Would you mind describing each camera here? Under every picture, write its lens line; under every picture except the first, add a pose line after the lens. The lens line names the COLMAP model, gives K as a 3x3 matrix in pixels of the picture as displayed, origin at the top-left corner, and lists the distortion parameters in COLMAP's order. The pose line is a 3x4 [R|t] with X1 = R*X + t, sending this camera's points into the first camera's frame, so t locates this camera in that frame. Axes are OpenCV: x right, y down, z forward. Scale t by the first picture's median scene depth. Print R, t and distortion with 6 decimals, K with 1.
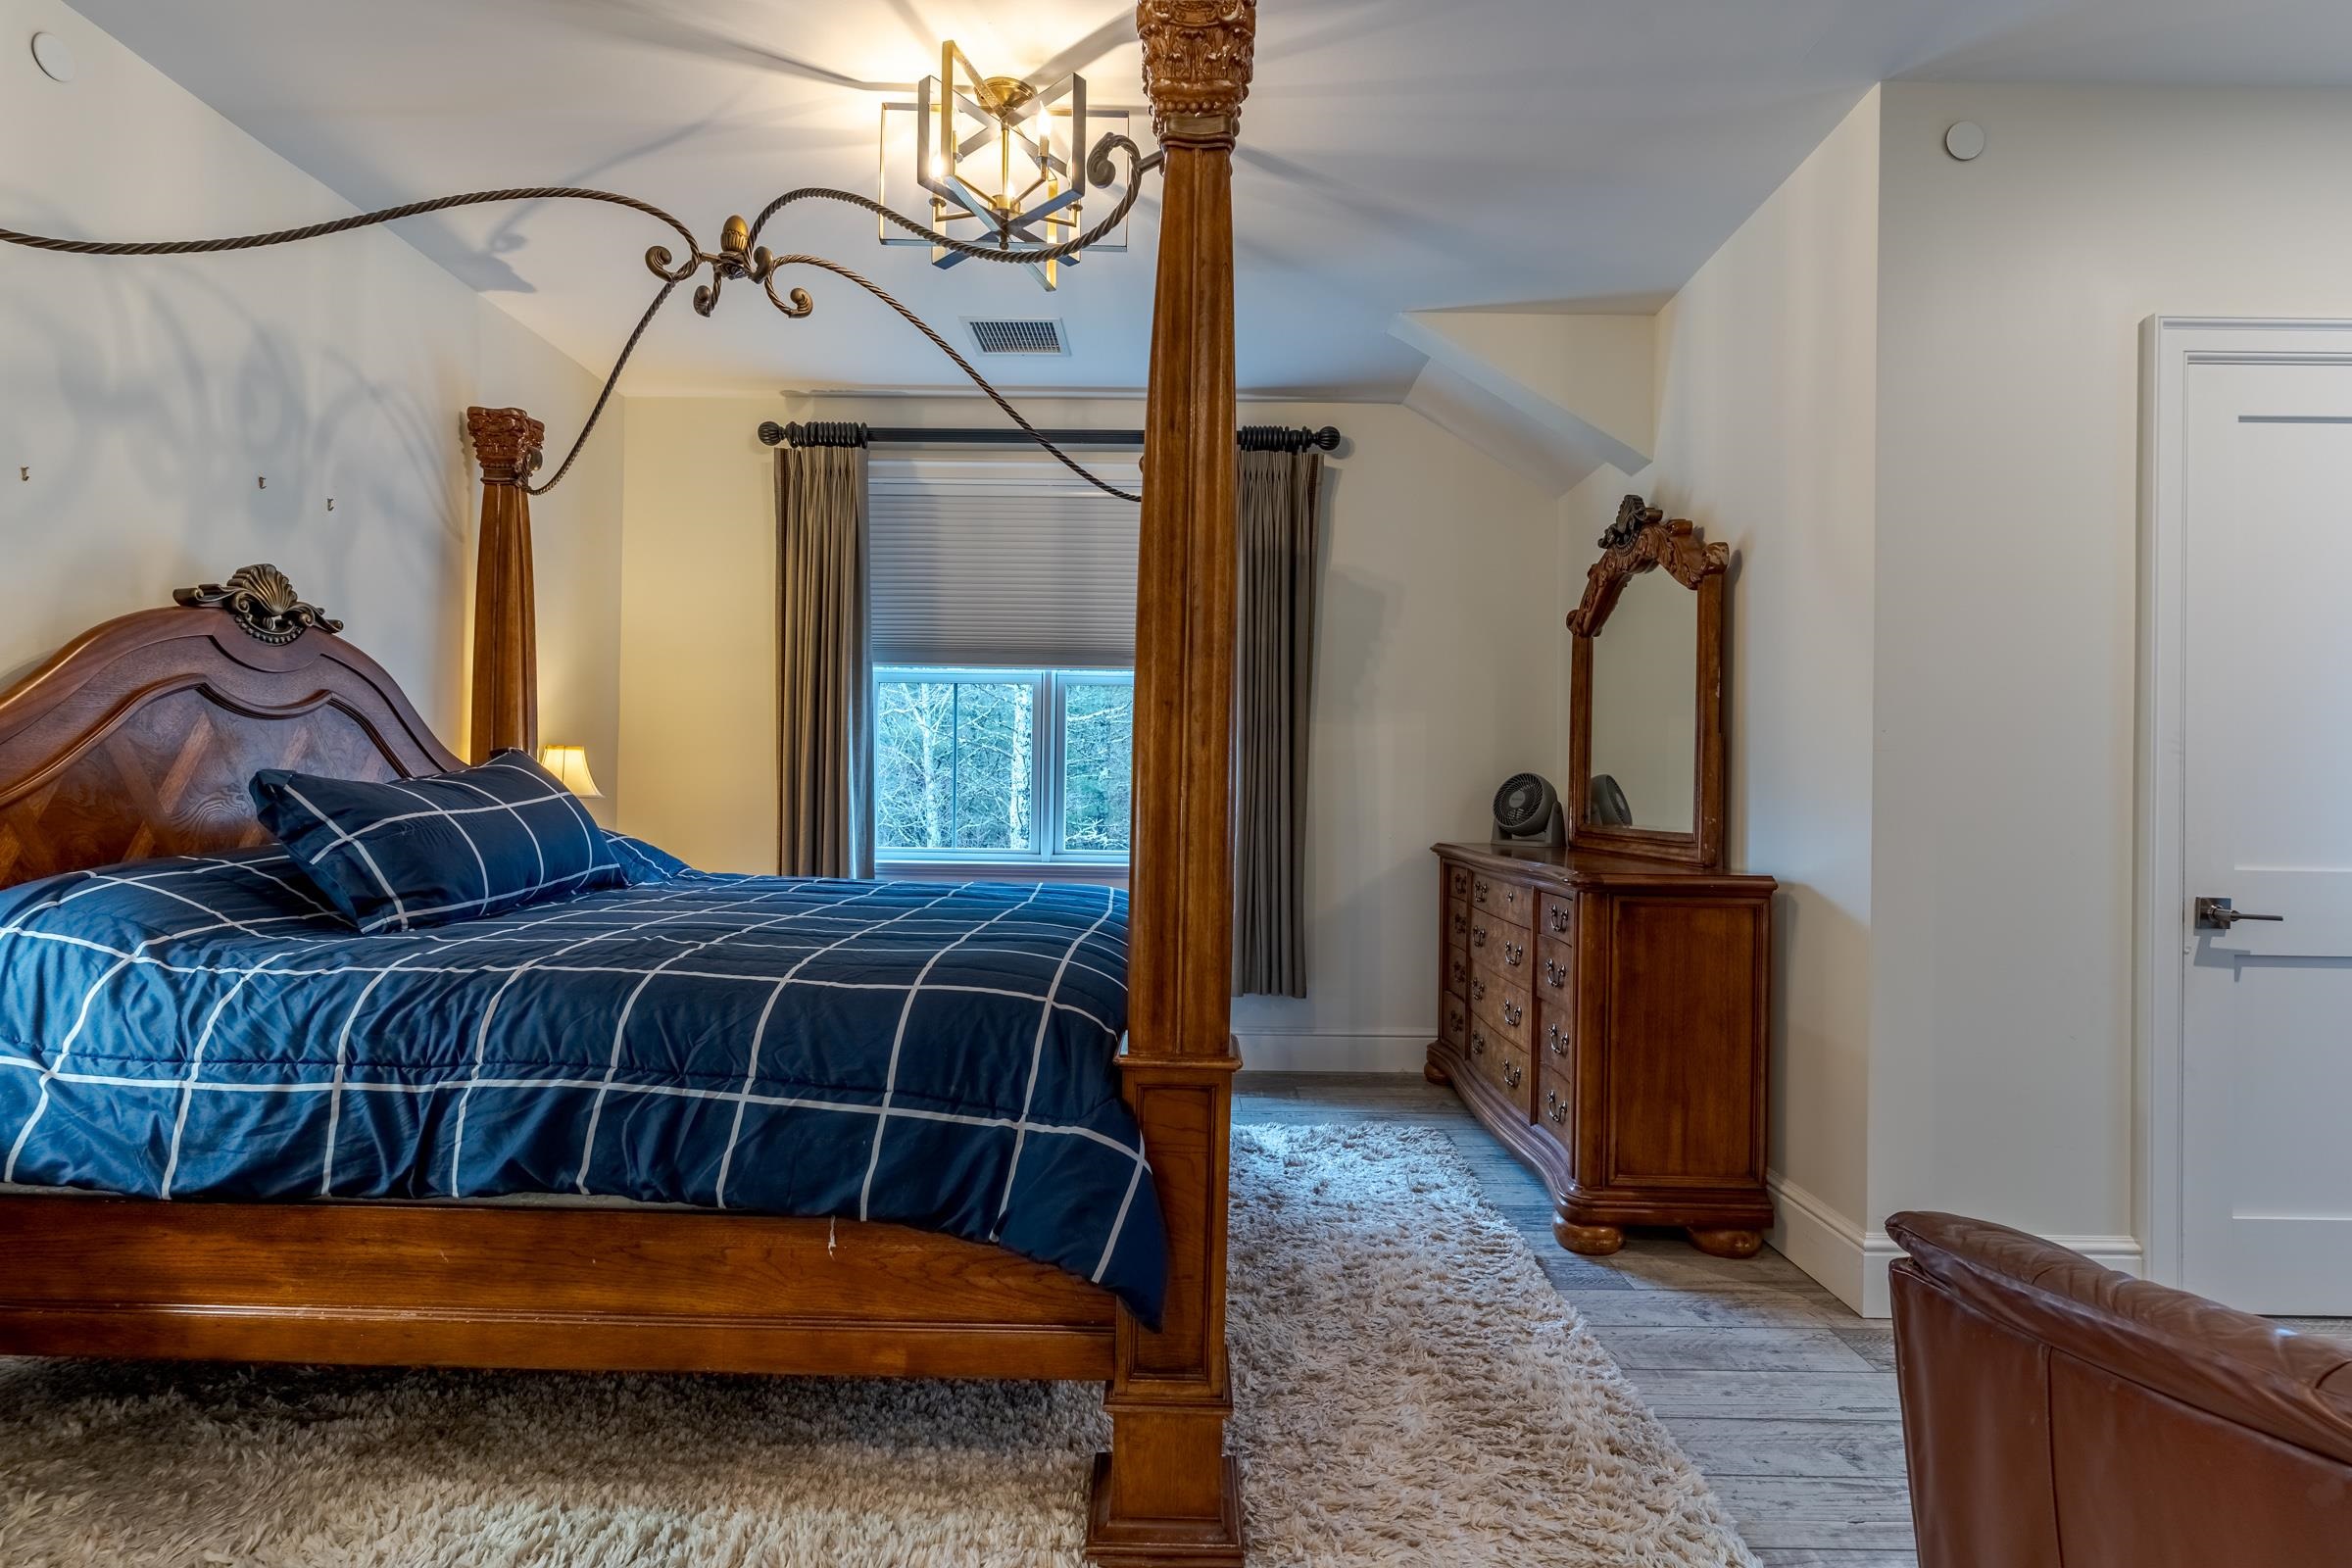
lens RADIAL K [[1122.4, 0, 1174.6], [0, 1122.4, 790.3], [0, 0, 1]] dist [0.002917, -0.000981]
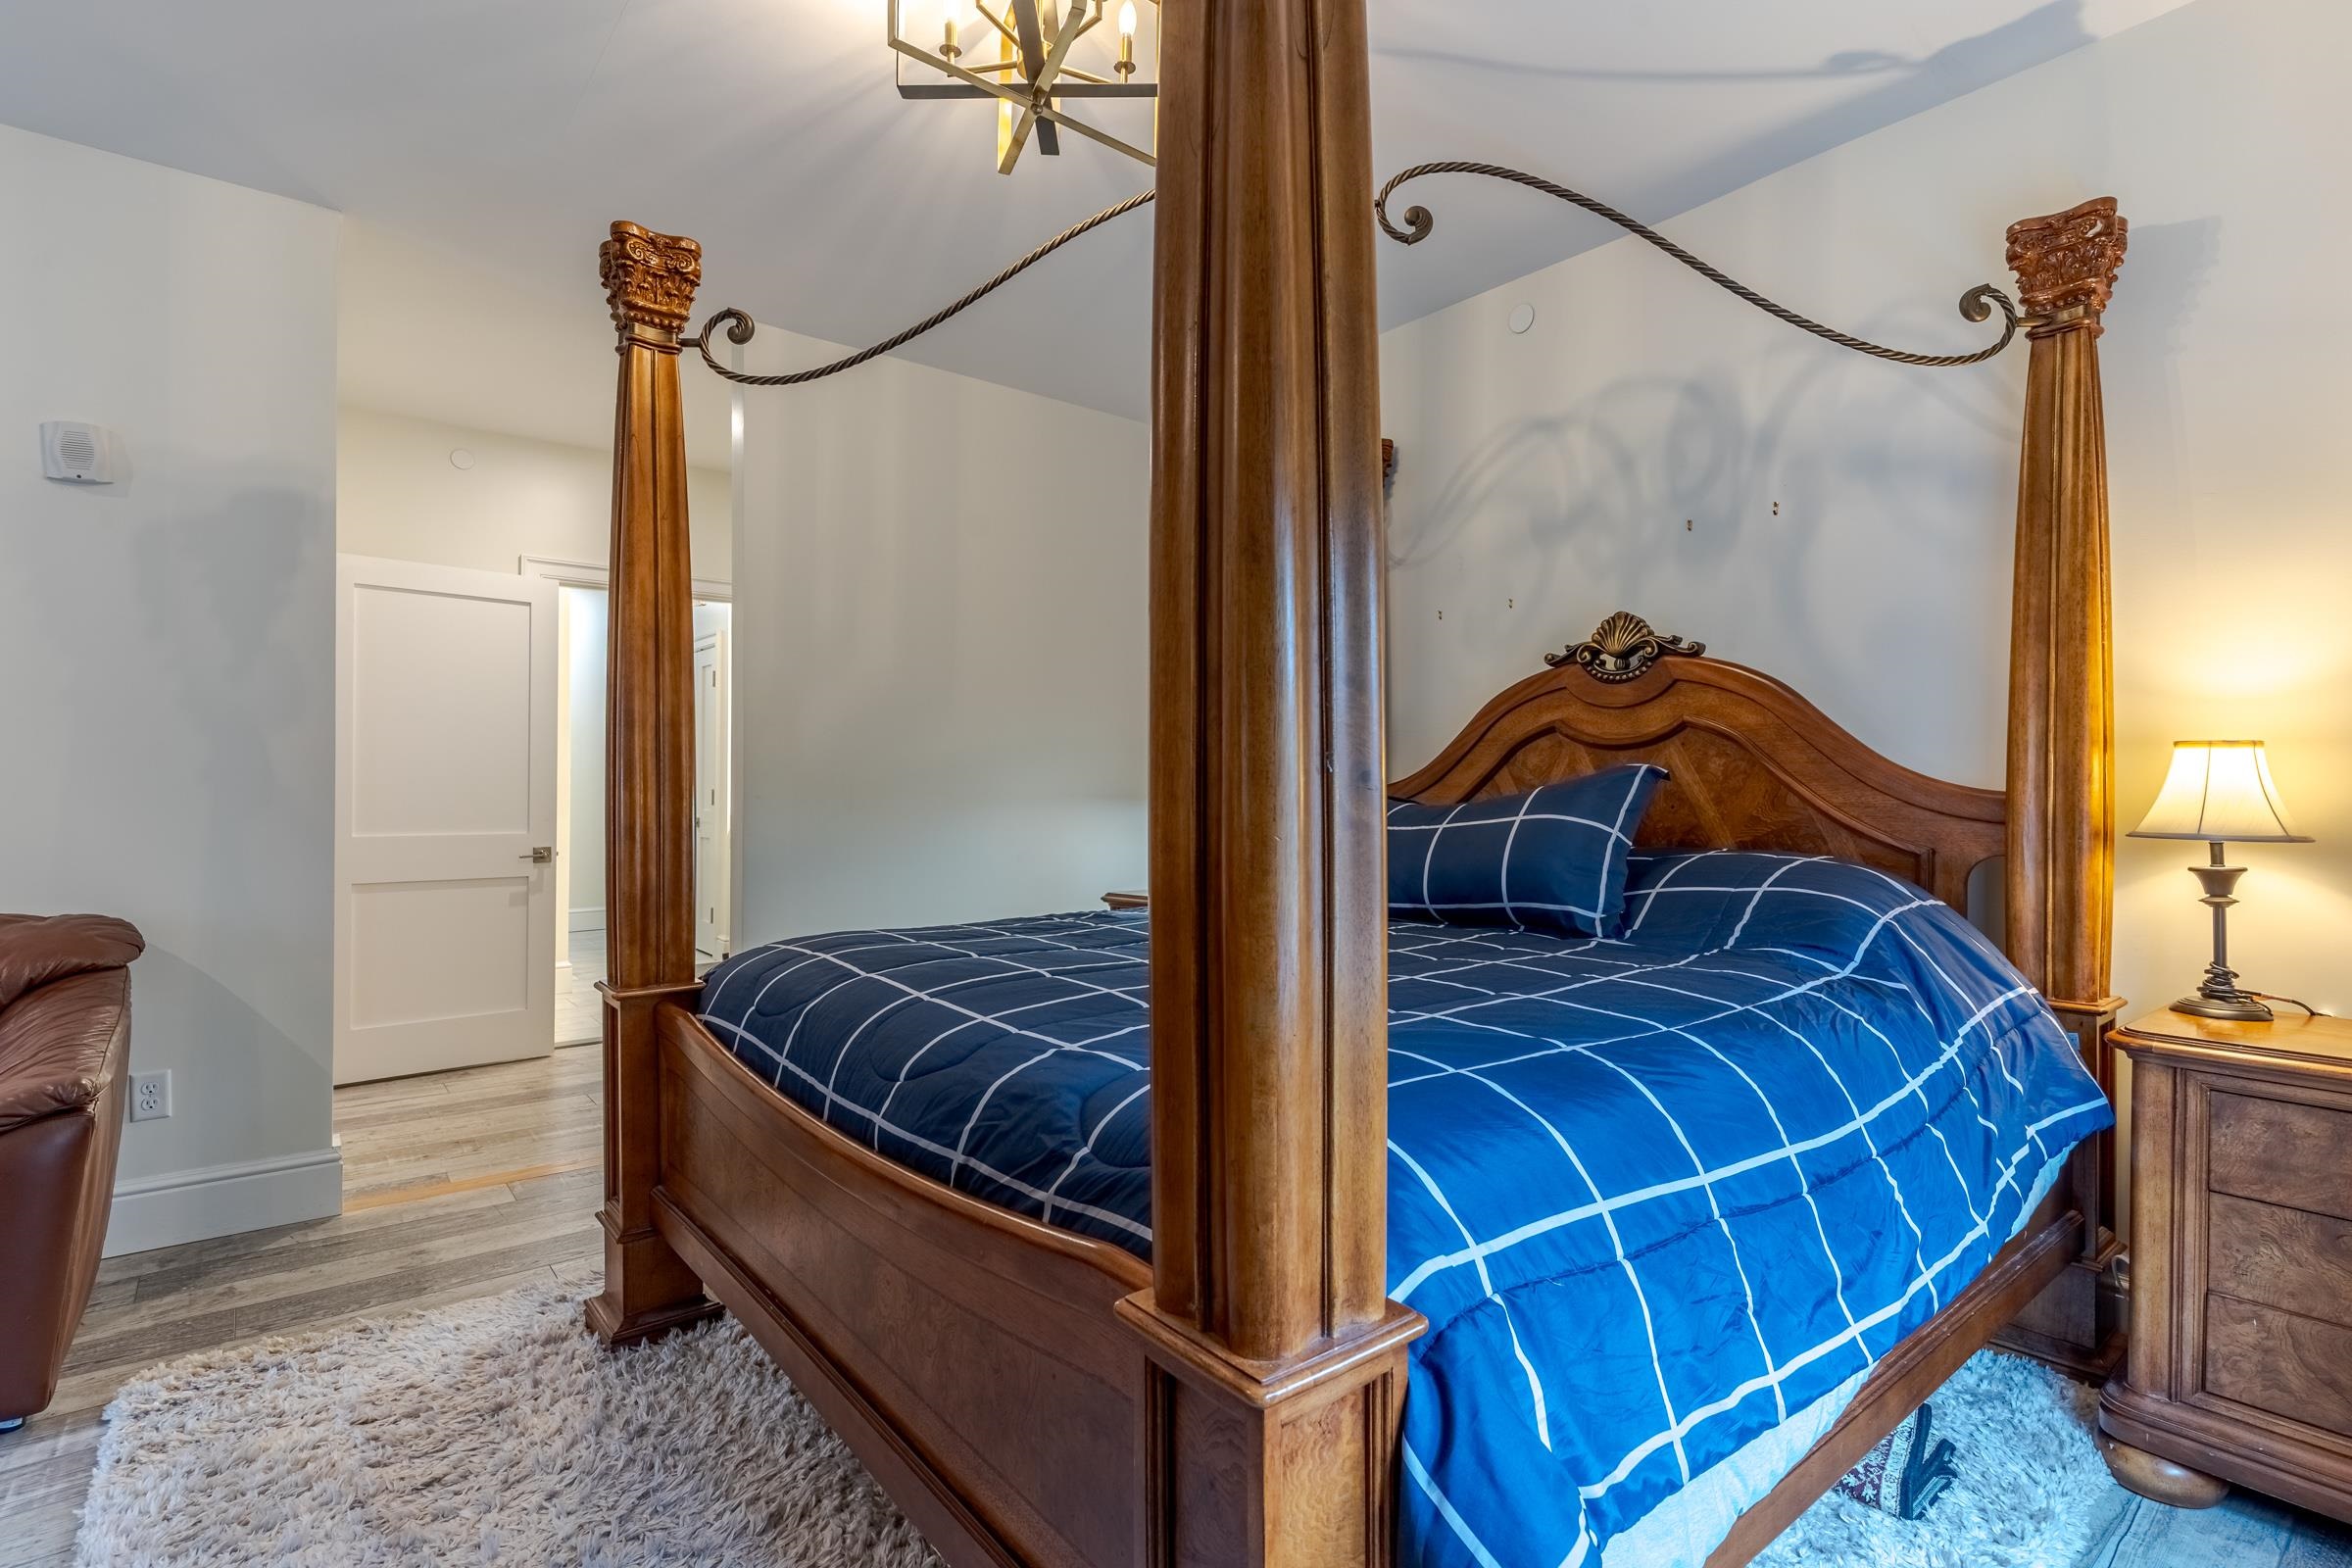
lens RADIAL K [[1122.4, 0, 1174.6], [0, 1122.4, 790.3], [0, 0, 1]] dist [0.002917, -0.000981]
pose [[-0.771695, -0.020707, -0.635656, 0.386189], [-0.022266, 0.999737, -0.005536, -0.010390], [0.635603, 0.009881, -0.771953, 2.484691]]
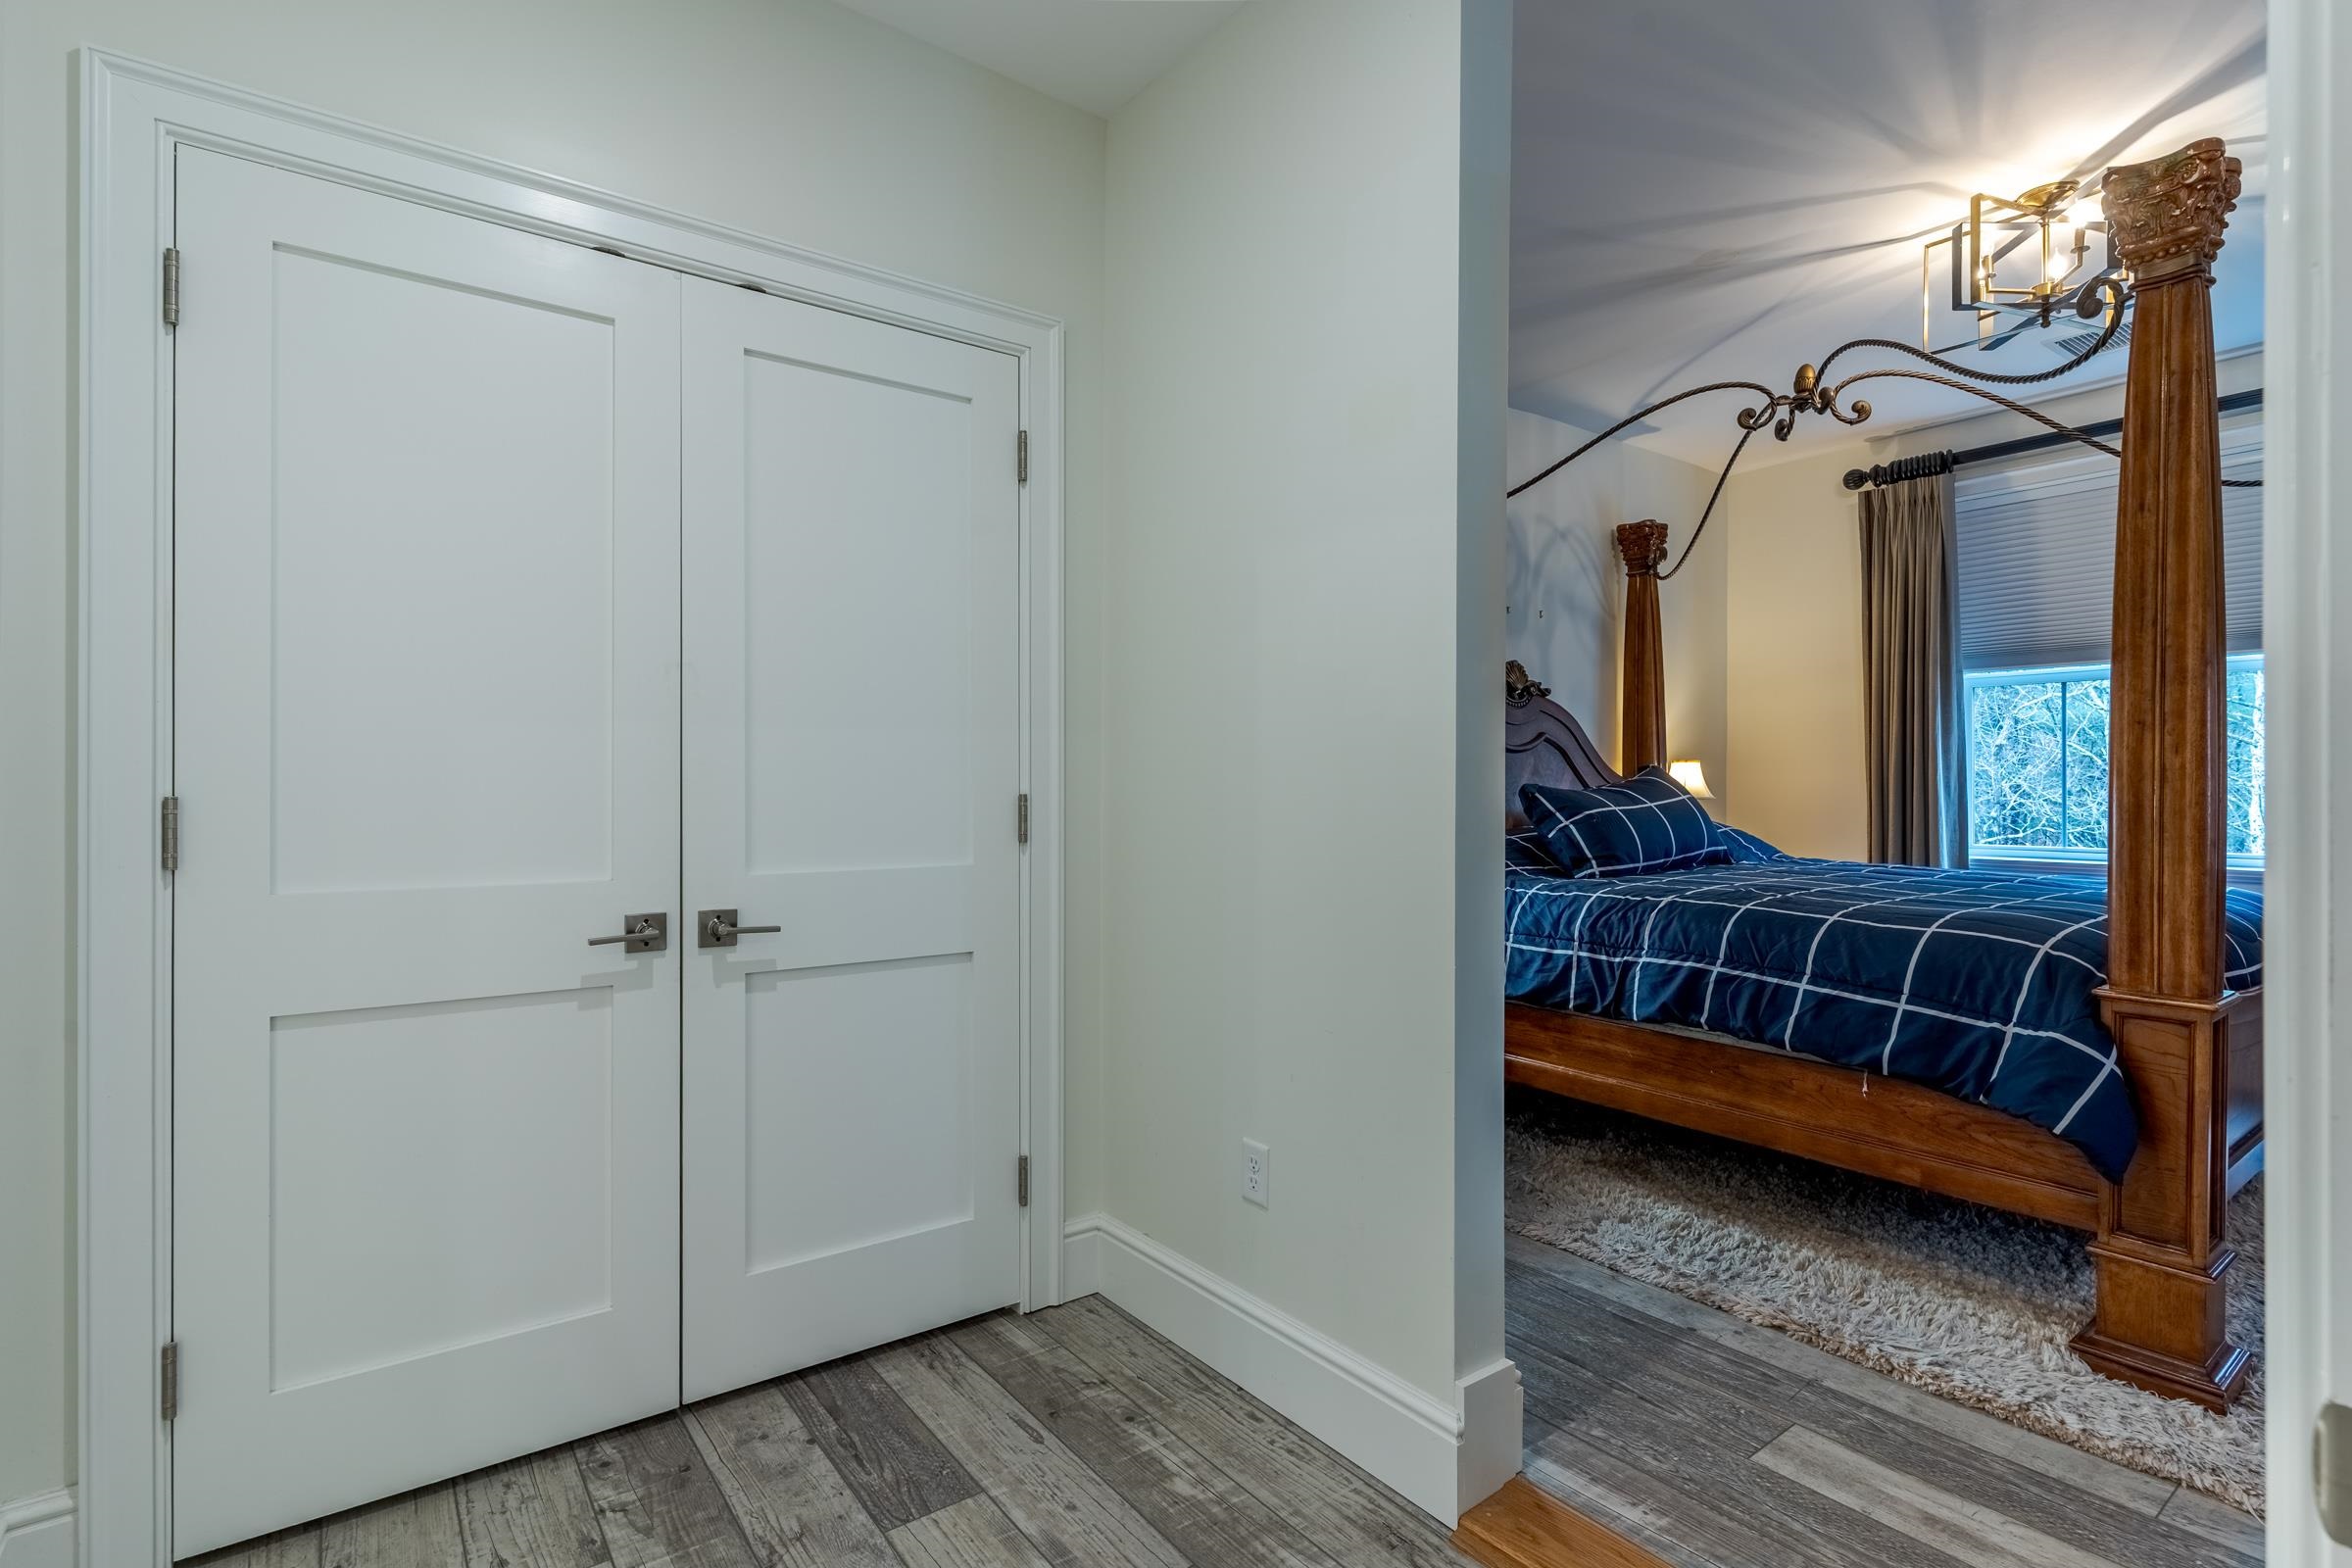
lens RADIAL K [[1122.4, 0, 1174.6], [0, 1122.4, 790.3], [0, 0, 1]] dist [0.002917, -0.000981]
pose [[0.605189, -0.012589, -0.795983, 0.336065], [0.011857, 0.999907, -0.006800, -0.003268], [0.795994, -0.005323, 0.605281, -0.647244]]
